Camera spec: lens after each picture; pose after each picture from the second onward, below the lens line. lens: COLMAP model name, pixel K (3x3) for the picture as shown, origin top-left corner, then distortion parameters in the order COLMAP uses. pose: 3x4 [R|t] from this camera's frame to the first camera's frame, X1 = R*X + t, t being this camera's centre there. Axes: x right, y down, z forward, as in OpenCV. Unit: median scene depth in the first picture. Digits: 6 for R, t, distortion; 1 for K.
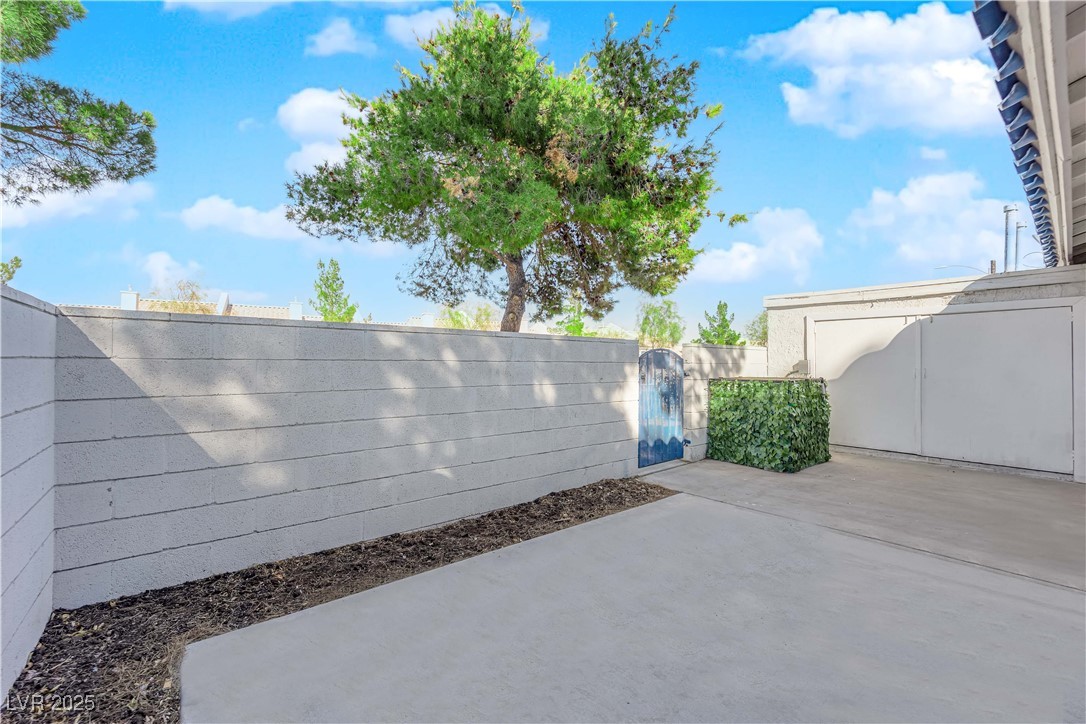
lens RADIAL K [[434.5, 0, 542.4], [0, 434.5, 359.0], [0, 0, 1]] dist [-0.009419, -0.004324]
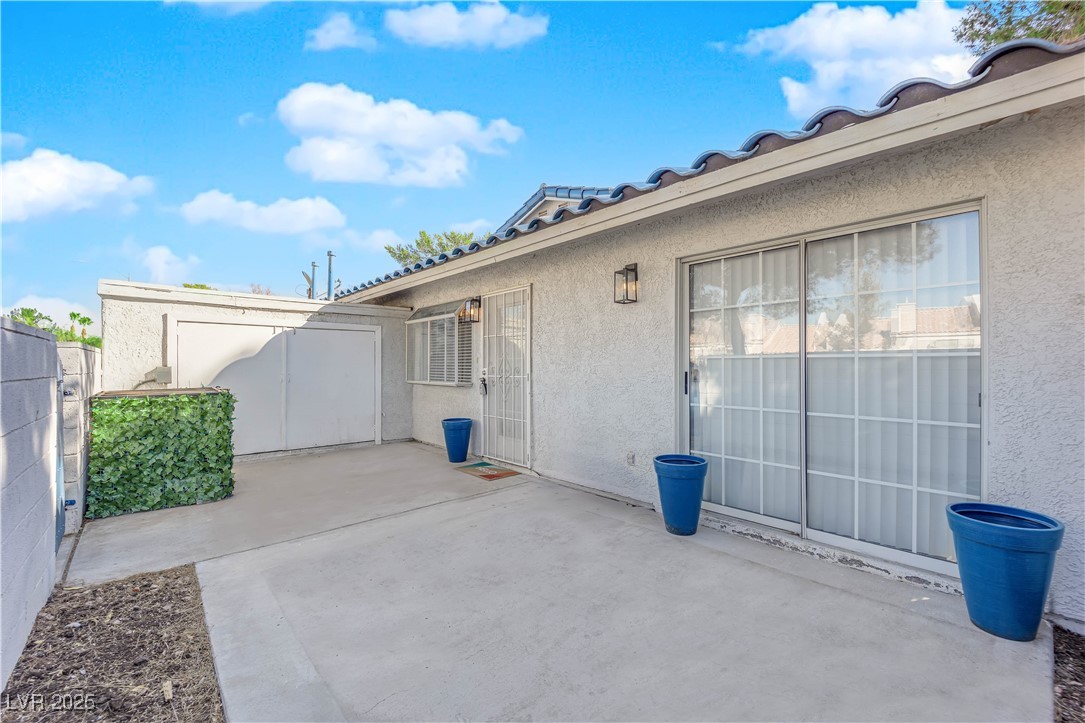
lens RADIAL K [[433.2, 0, 542.5], [0, 433.2, 361.5], [0, 0, 1]] dist [0.000417, -0.000311]
pose [[0.001952, 0.004414, 0.999988, -0.283993], [-0.006299, 0.999970, -0.004402, -0.010747], [-0.999978, -0.006290, 0.001980, 0.344168]]
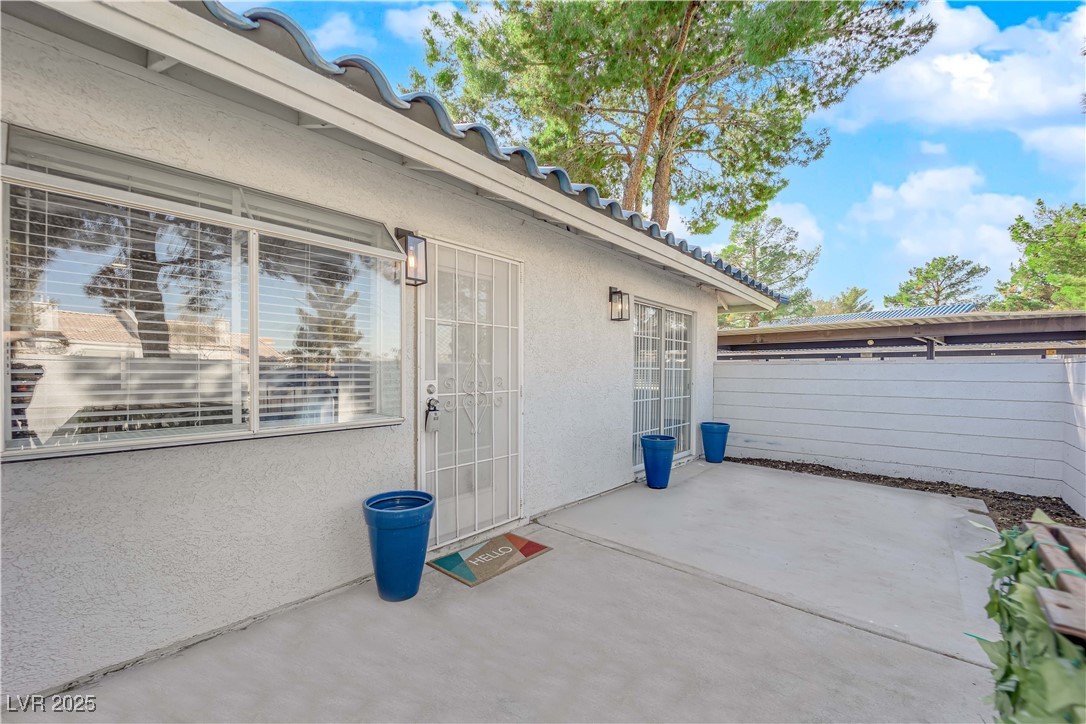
lens RADIAL K [[428.3, 0, 556.3], [0, 428.3, 370.0], [0, 0, 1]] dist [-0.015643, -0.000168]
pose [[-0.994411, -0.004801, -0.105467, 0.674125], [-0.003633, 0.999930, -0.011259, -0.005516], [0.105513, -0.010813, -0.994359, 1.043479]]
